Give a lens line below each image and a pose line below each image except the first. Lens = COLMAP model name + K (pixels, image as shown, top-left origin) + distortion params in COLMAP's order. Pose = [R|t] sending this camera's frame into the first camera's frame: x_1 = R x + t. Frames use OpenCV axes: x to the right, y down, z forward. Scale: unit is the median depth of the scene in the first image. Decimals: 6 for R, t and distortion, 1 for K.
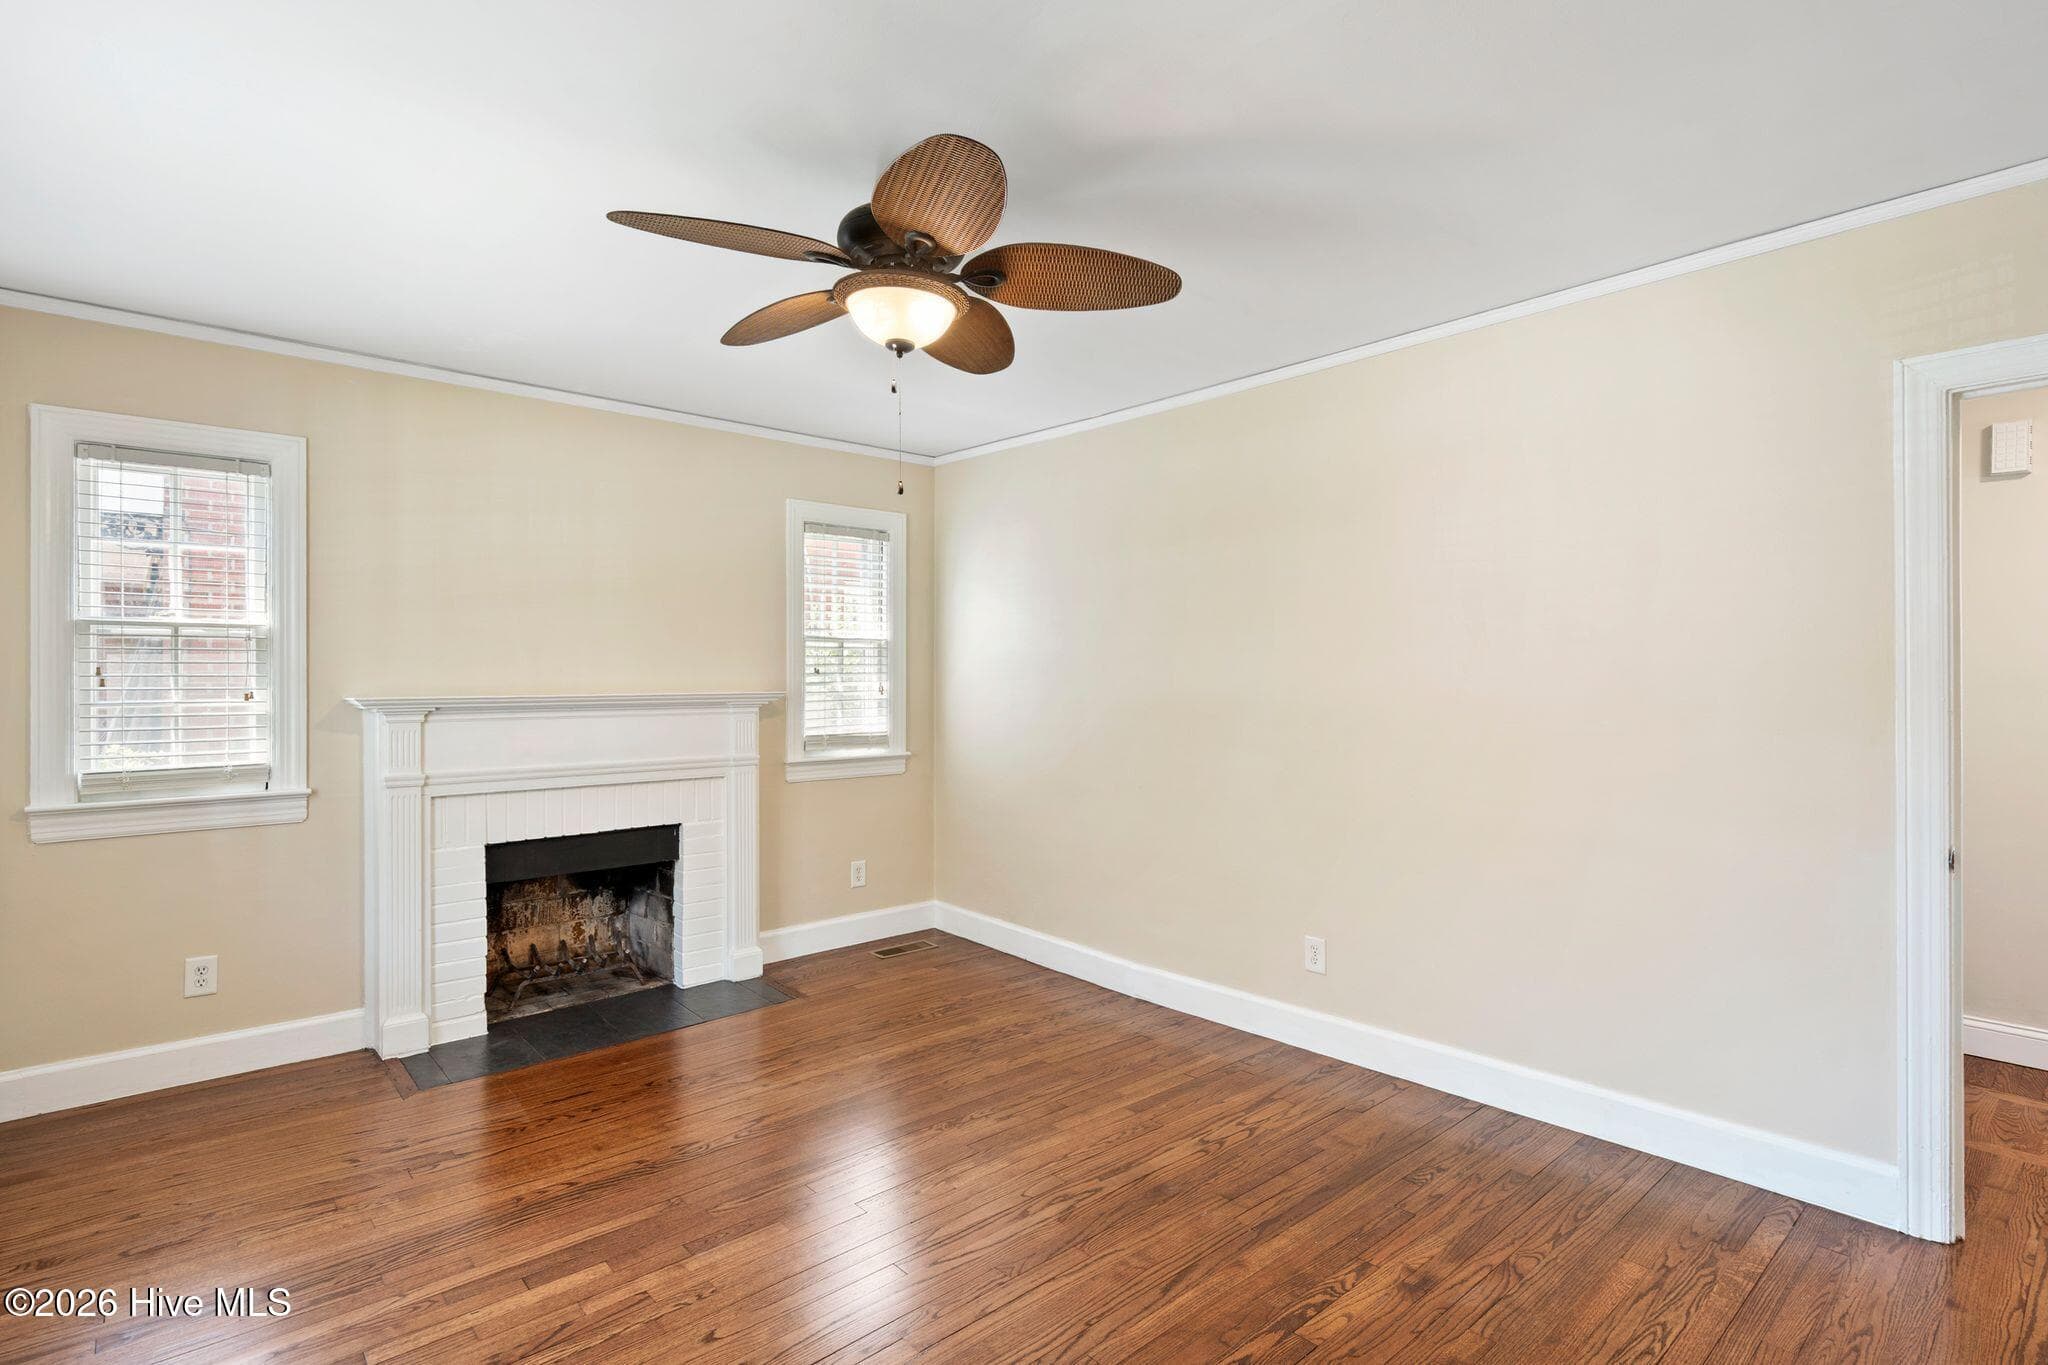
lens RADIAL K [[999.6, 0, 1018.5], [0, 999.6, 683.1], [0, 0, 1]] dist [0.006856, 0.001016]
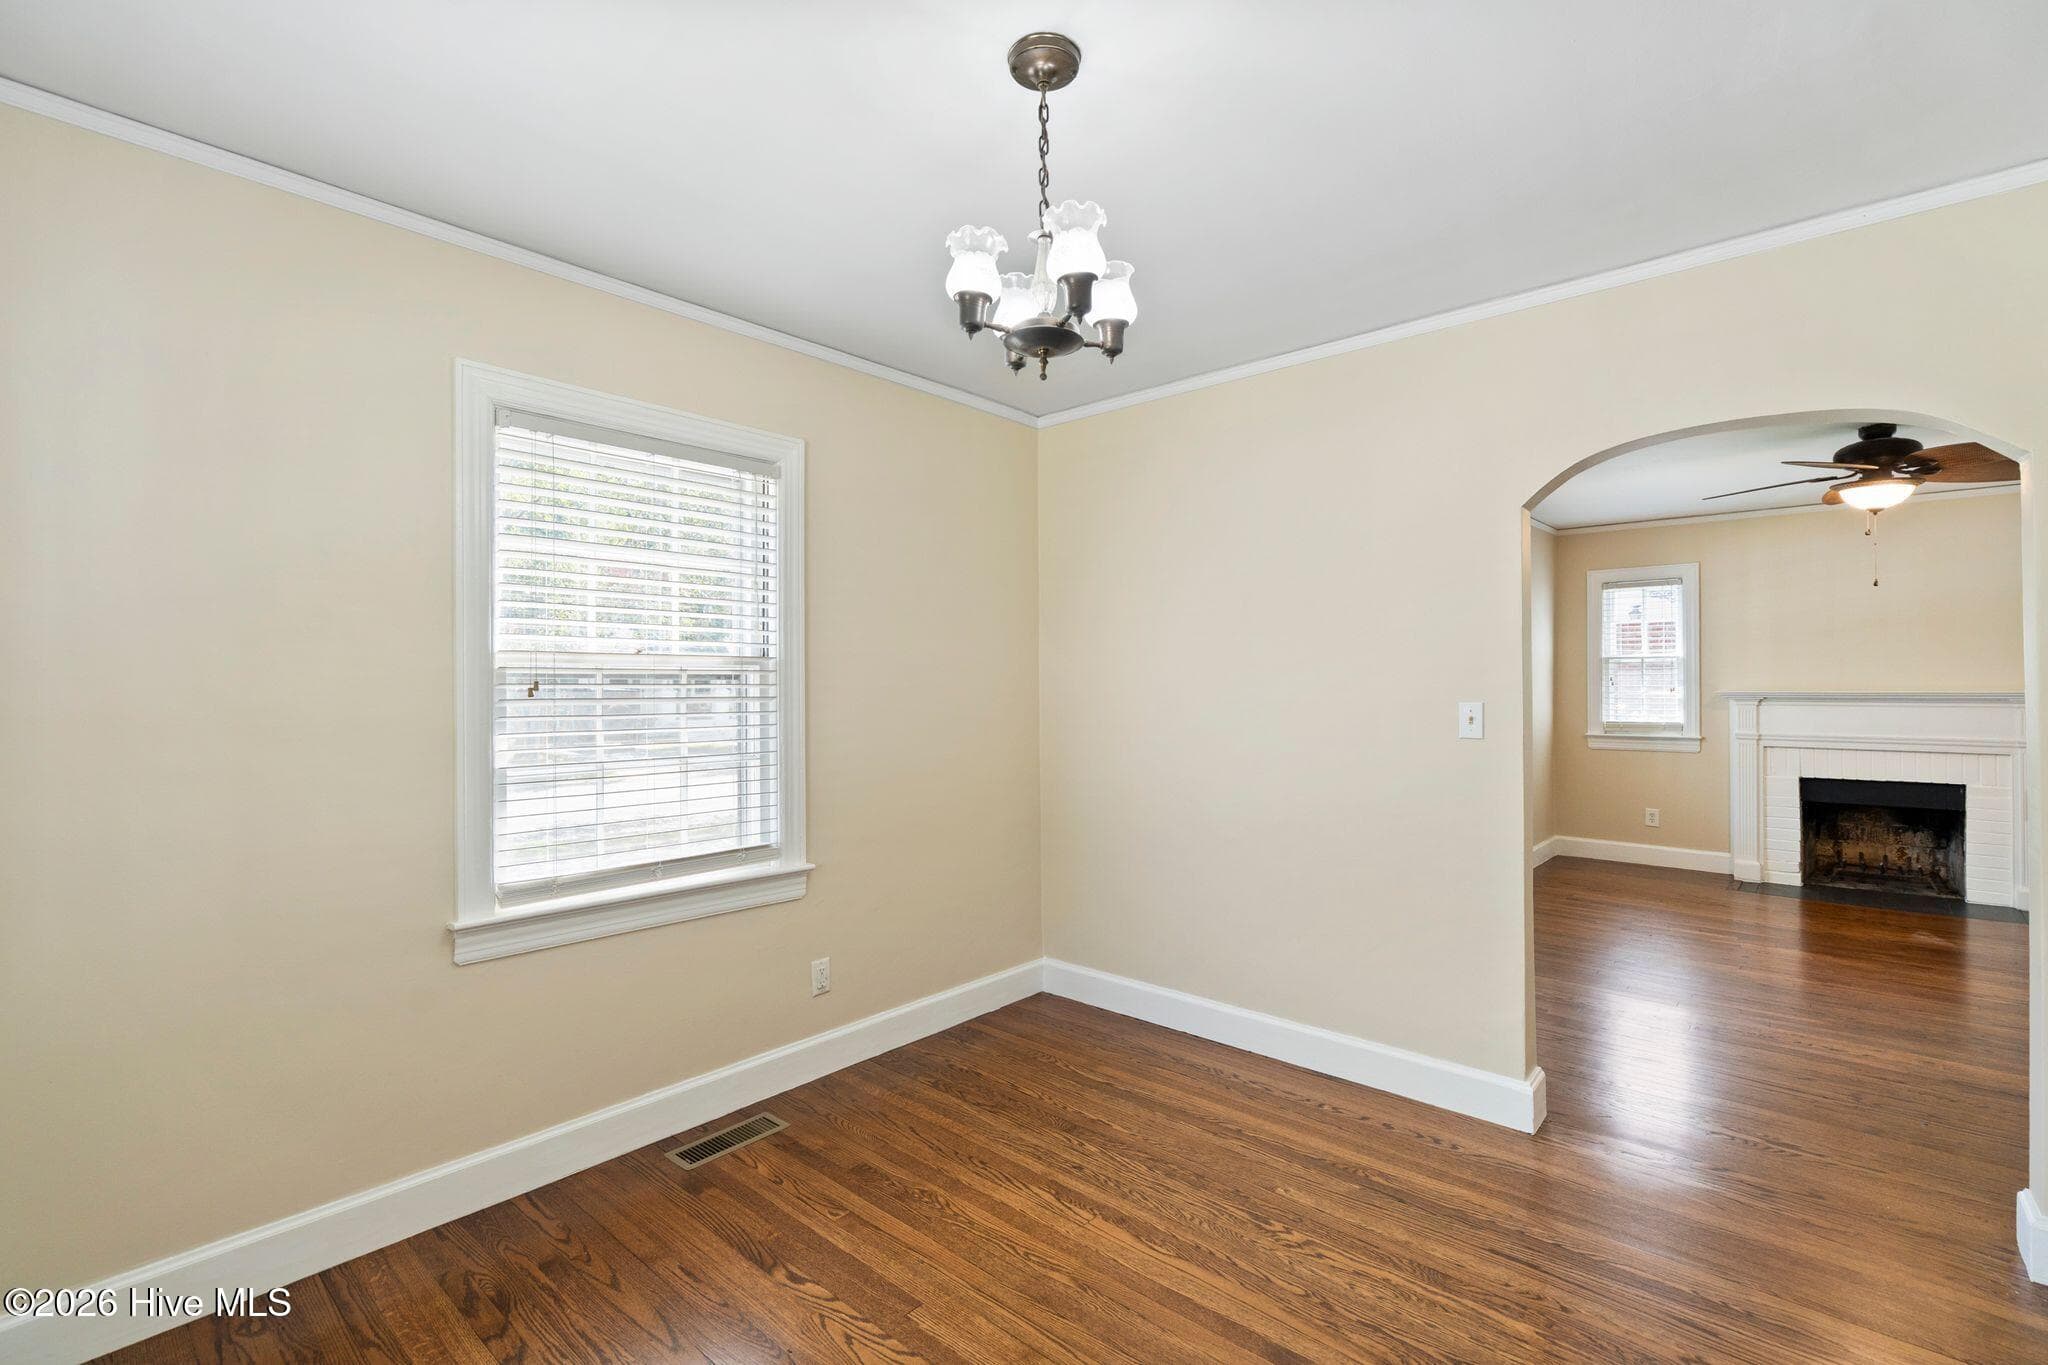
lens RADIAL K [[931.4, 0, 1022.5], [0, 931.4, 677.8], [0, 0, 1]] dist [0.000699, 0.000867]
pose [[0.112619, -0.001267, -0.993637, 0.816961], [0.001161, 0.999999, -0.001143, -0.009589], [0.993638, -0.001025, 0.112620, -0.459745]]
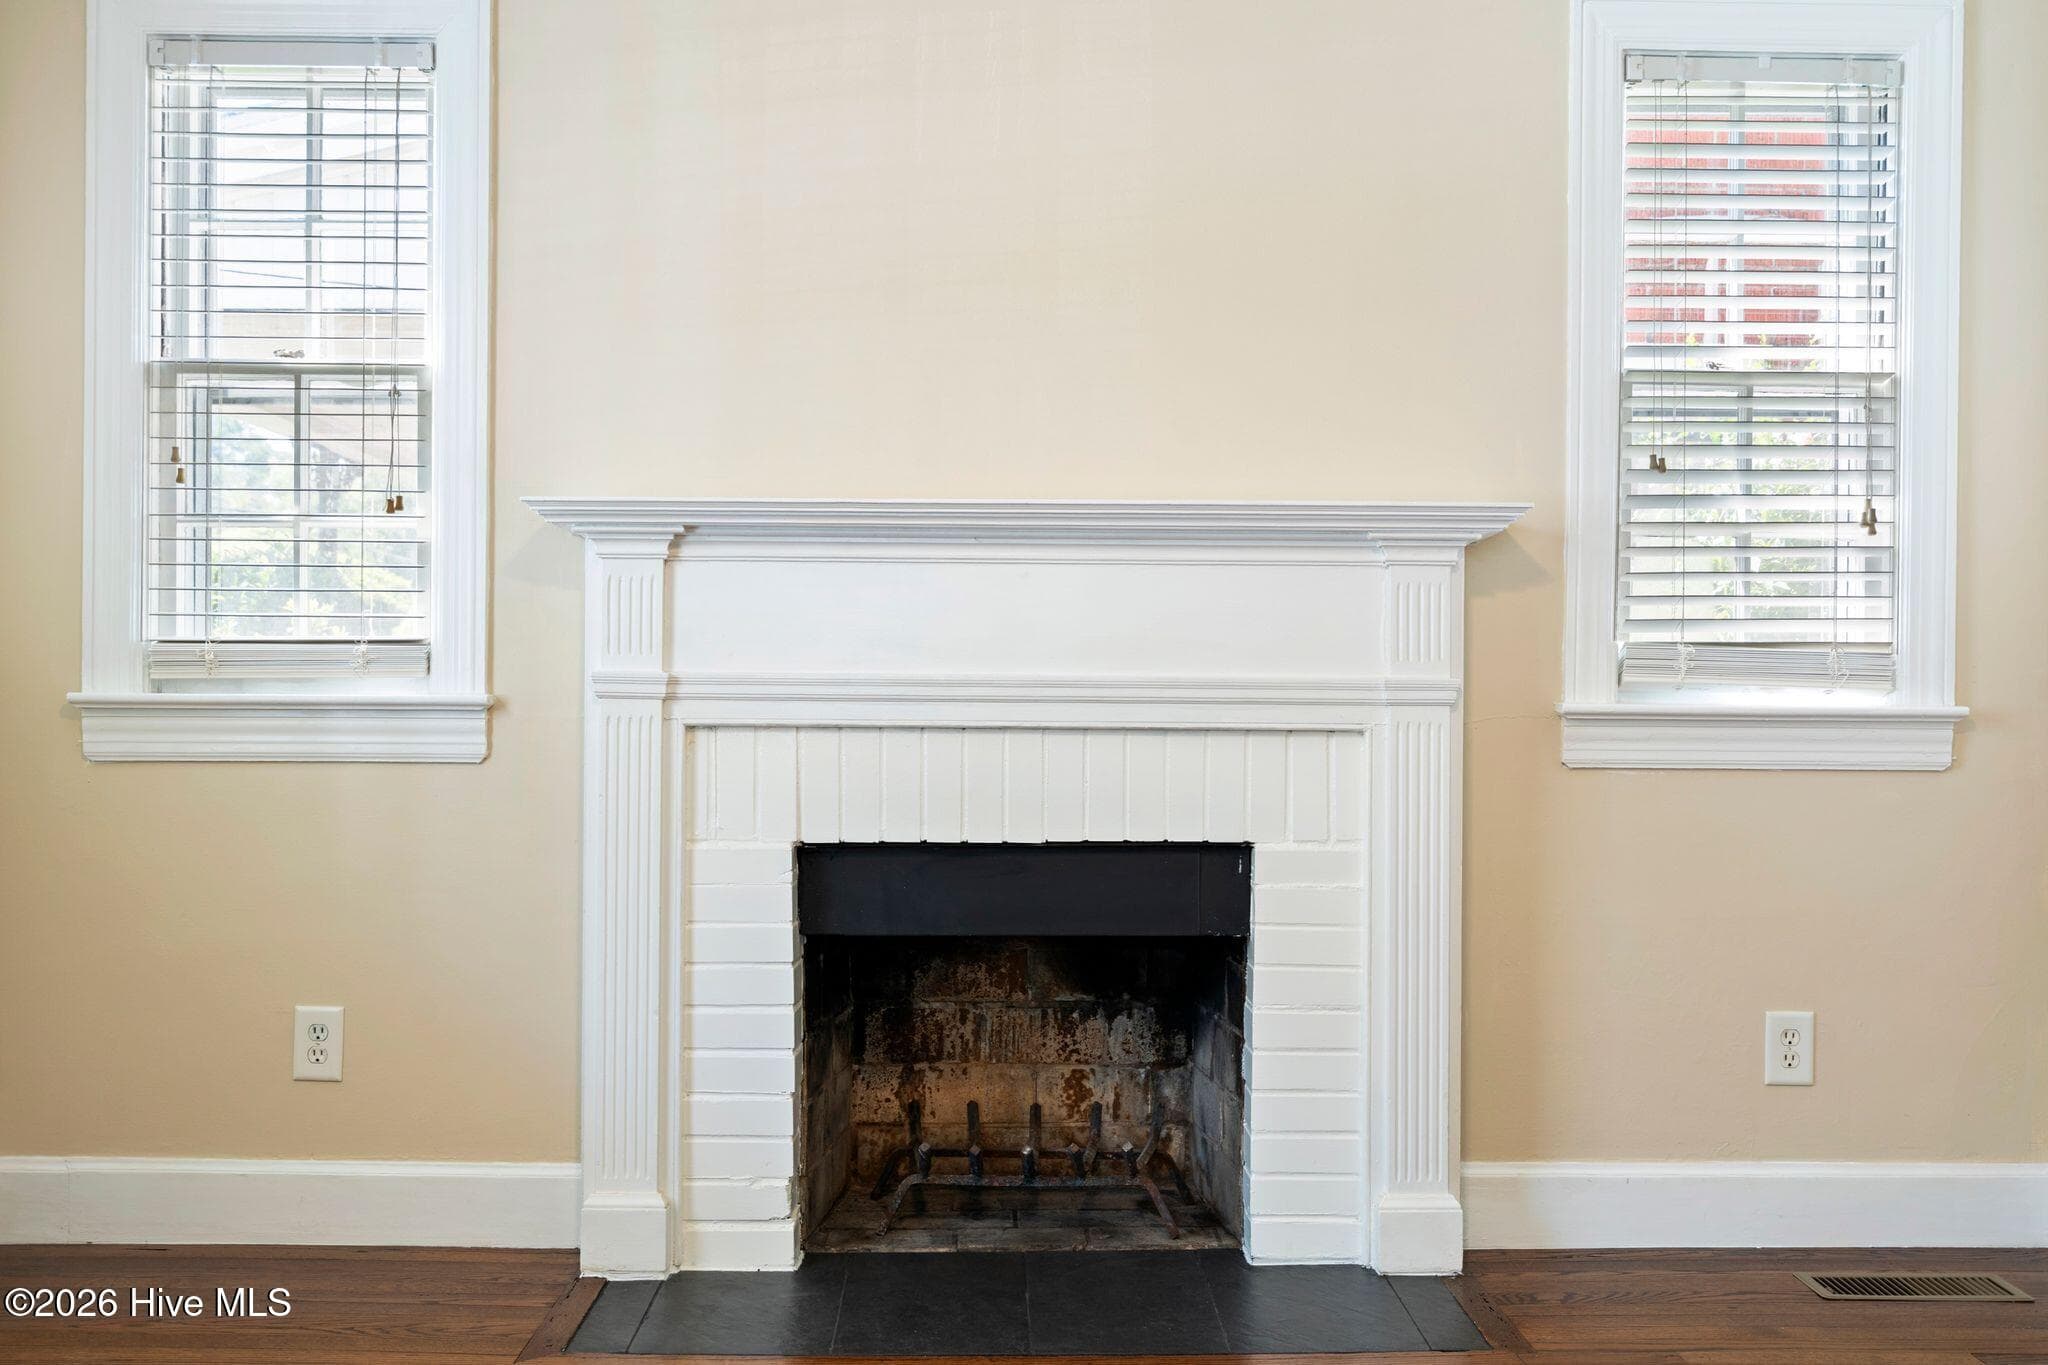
lens RADIAL K [[2099.8, 0, 1032.9], [0, 2099.8, 704.3], [0, 0, 1]] dist [-0.002651, 0.000000]
pose [[0.763360, 0.011782, -0.645865, 0.127949], [-0.012452, 0.999916, 0.003525, 0.084695], [0.645853, 0.005351, 0.763443, 0.320523]]
